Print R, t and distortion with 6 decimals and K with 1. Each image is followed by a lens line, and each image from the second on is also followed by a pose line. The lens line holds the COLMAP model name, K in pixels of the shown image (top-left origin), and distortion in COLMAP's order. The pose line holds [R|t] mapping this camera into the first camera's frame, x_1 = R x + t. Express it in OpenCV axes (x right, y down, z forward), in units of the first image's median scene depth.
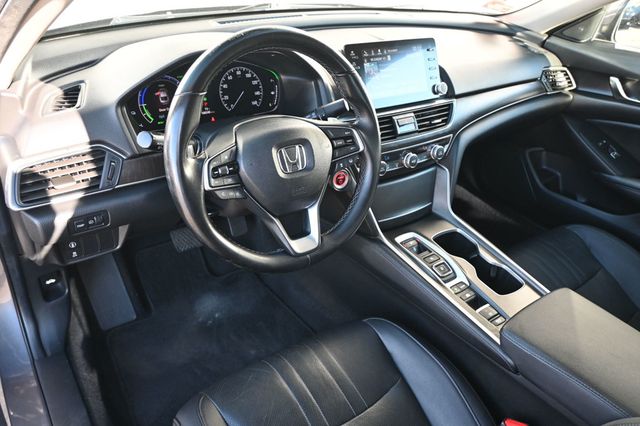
lens RADIAL K [[469.0, 0, 304.0], [0, 469.0, 211.9], [0, 0, 1]] dist [-0.015093, -0.001832]
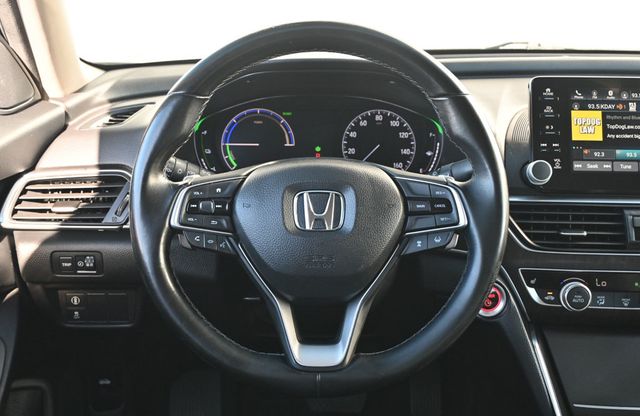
lens RADIAL K [[824.1, 0, 320.9], [0, 824.1, 211.3], [0, 0, 1]] dist [0.002817, 0.000000]
pose [[0.817128, 0.098527, -0.567974, 0.447397], [-0.263338, 0.940269, -0.215748, 0.093217], [0.512792, 0.325863, 0.794266, 0.081203]]
